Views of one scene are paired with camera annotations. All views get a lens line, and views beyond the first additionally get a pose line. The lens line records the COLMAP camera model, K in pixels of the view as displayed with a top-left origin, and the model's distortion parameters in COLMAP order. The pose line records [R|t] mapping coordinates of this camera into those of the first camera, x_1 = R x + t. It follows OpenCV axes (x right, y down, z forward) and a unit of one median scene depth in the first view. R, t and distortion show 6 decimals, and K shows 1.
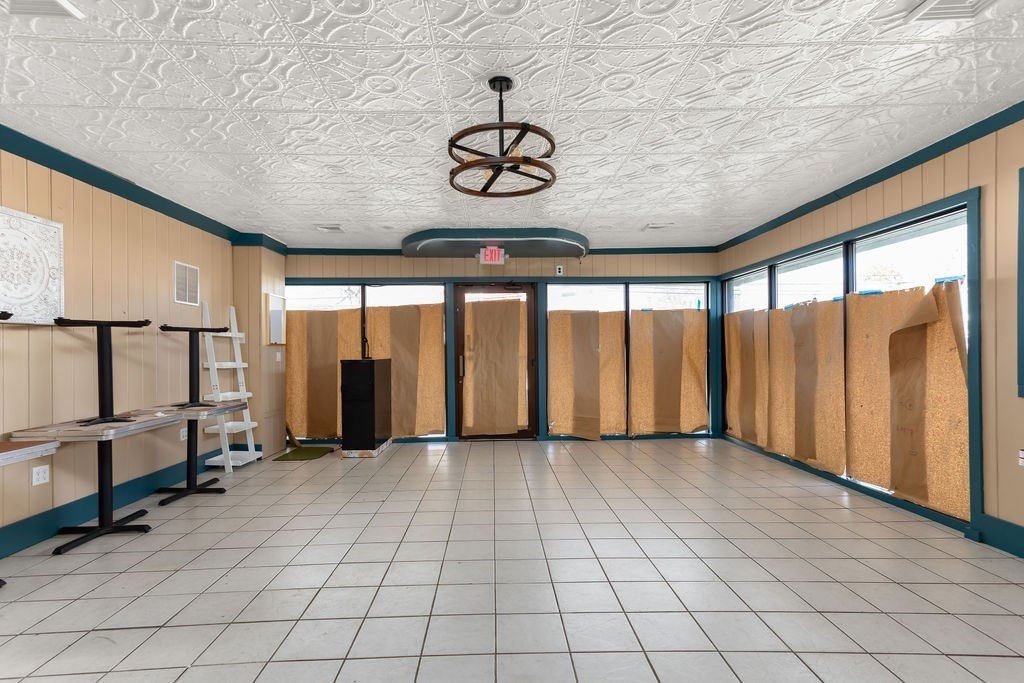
lens RADIAL K [[489.5, 0, 483.4], [0, 489.5, 348.6], [0, 0, 1]] dist [0.002984, 0.000401]
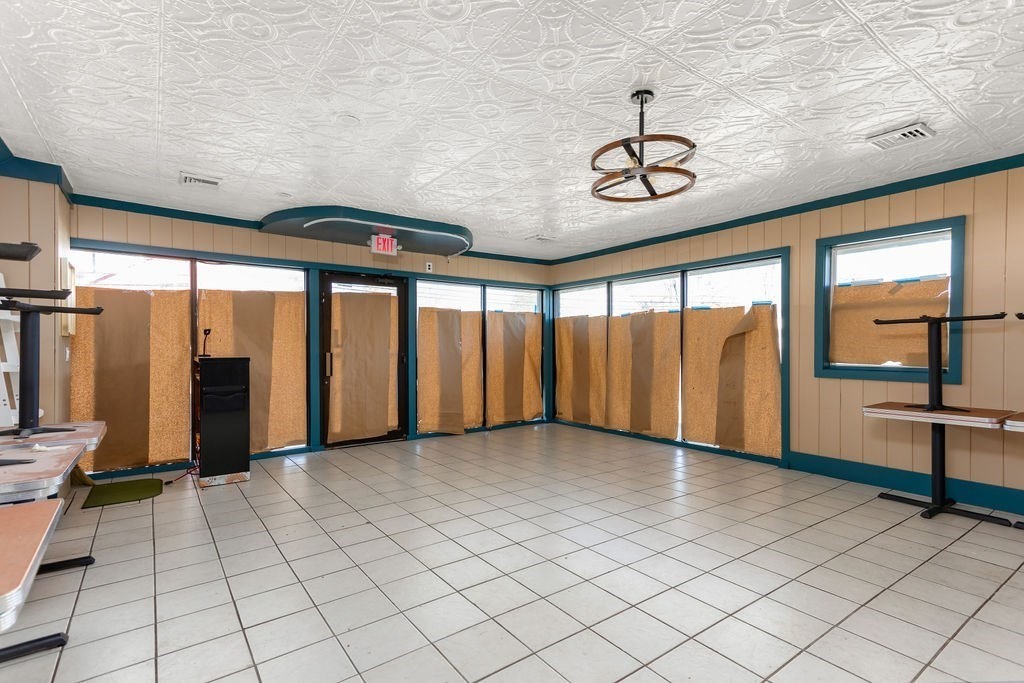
lens RADIAL K [[489.5, 0, 483.4], [0, 489.5, 348.6], [0, 0, 1]] dist [0.002984, 0.000401]
pose [[0.821512, 0.005676, 0.570163, -0.321766], [-0.007399, 0.999972, 0.000705, 0.004248], [-0.570144, -0.004798, 0.821531, 0.118214]]
